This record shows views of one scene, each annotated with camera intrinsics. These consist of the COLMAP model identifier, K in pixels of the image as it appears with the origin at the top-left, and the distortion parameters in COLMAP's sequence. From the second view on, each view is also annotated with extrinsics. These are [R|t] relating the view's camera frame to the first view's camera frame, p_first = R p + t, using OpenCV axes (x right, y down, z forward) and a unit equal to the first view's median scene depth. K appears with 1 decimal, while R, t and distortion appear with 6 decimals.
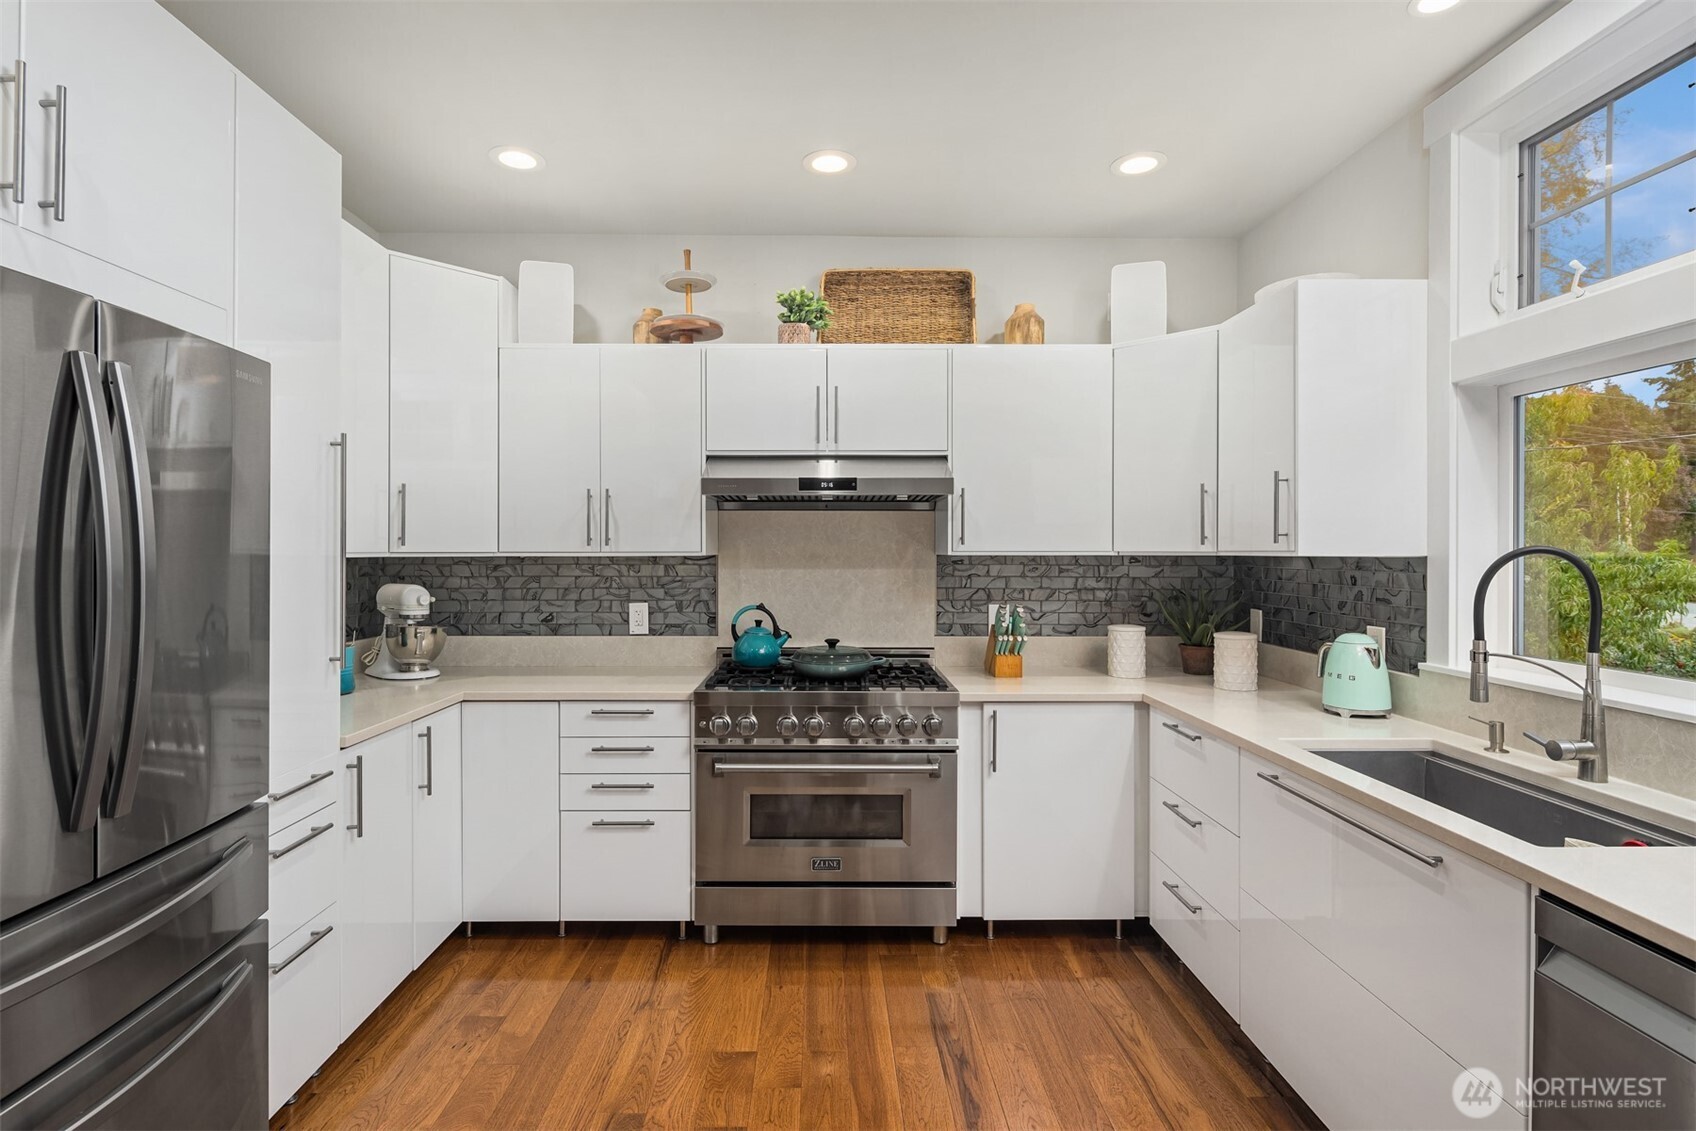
lens RADIAL K [[828.9, 0, 847.8], [0, 828.9, 561.7], [0, 0, 1]] dist [-0.006490, -0.000038]
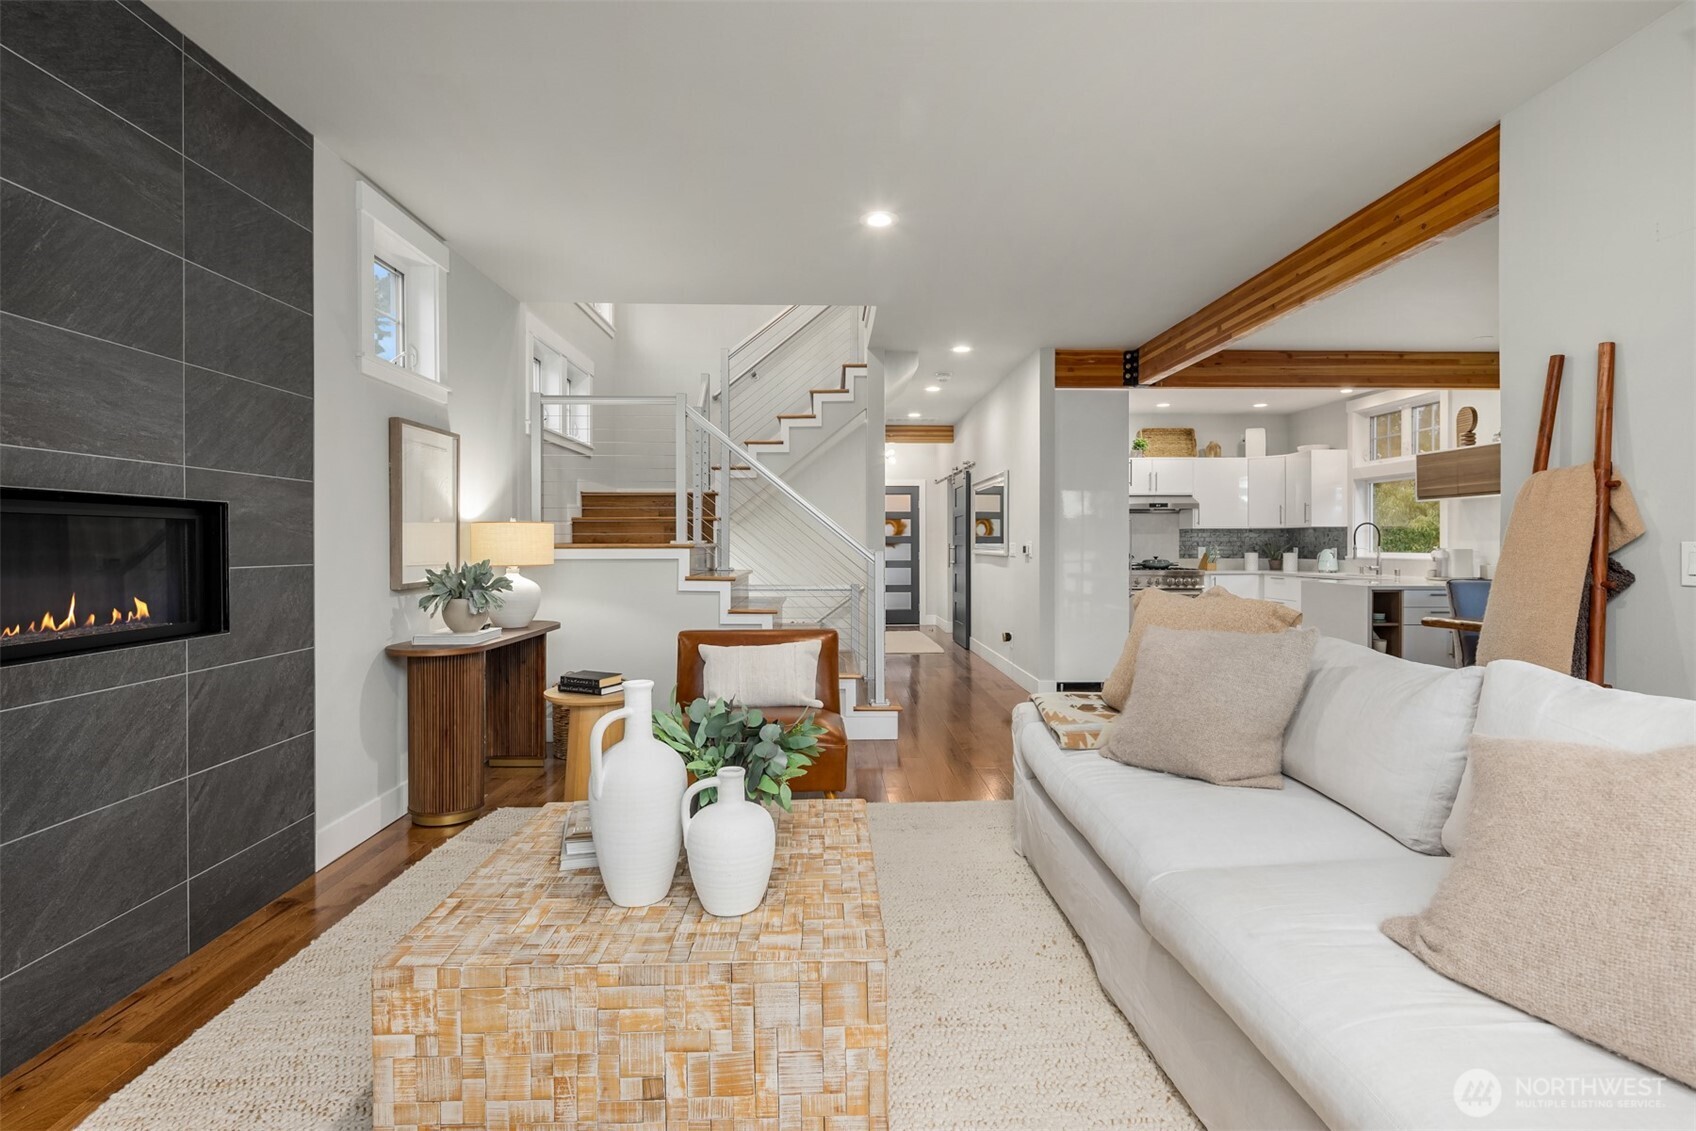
lens RADIAL K [[828.9, 0, 847.4], [0, 828.9, 551.8], [0, 0, 1]] dist [-0.006490, -0.000038]
pose [[0.999988, -0.004088, 0.002584, -1.170711], [0.004096, 0.999988, -0.002777, 0.082172], [-0.002573, 0.002787, 0.999993, -2.046533]]
